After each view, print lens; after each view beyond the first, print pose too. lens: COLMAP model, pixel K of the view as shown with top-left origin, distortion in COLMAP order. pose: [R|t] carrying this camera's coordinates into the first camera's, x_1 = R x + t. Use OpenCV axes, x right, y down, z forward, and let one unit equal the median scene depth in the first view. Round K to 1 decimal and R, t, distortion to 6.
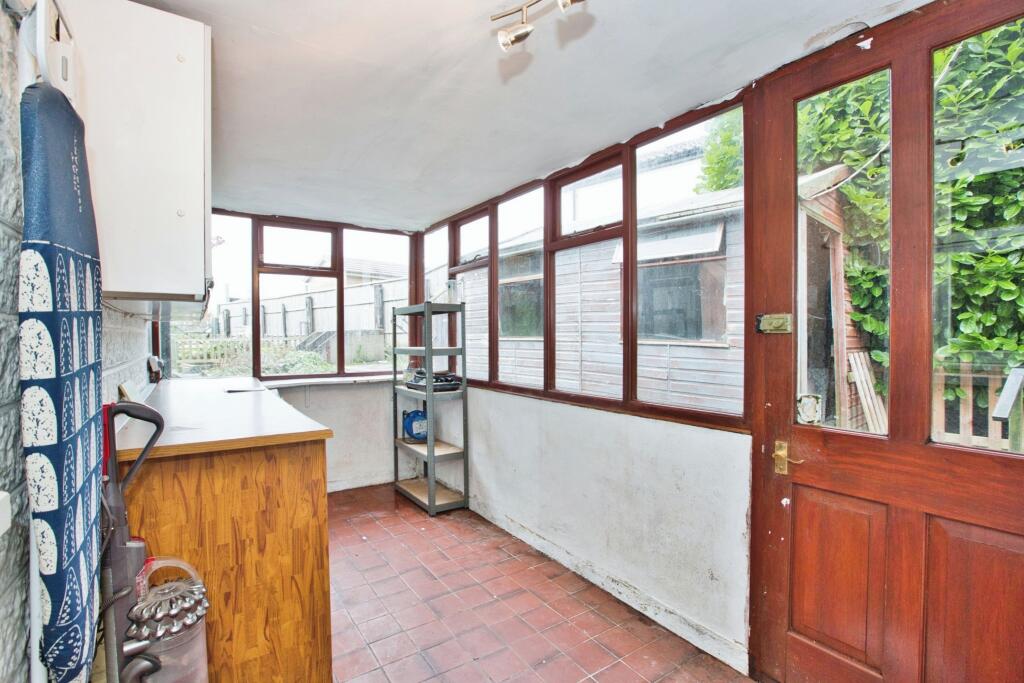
lens RADIAL K [[469.7, 0, 512.7], [0, 469.7, 341.7], [0, 0, 1]] dist [-0.003882, -0.000363]
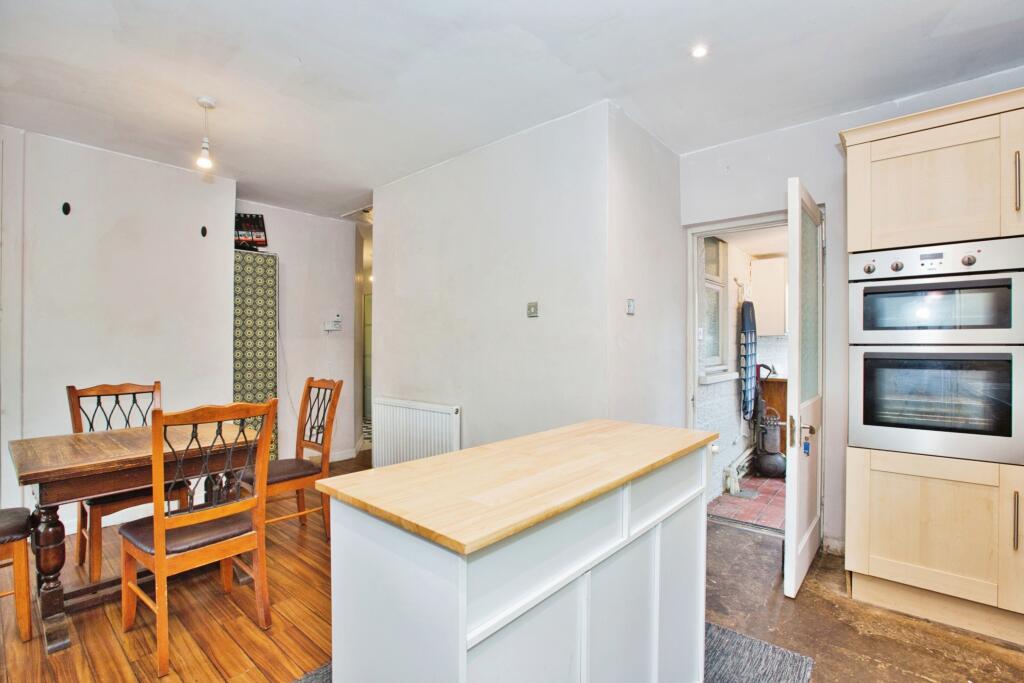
lens RADIAL K [[469.7, 0, 512.3], [0, 469.7, 345.0], [0, 0, 1]] dist [-0.003882, -0.000363]
pose [[0.281606, 0.009164, -0.959486, 2.454495], [-0.027640, 0.999617, 0.001435, 0.021827], [0.959132, 0.026116, 0.281752, -2.213106]]
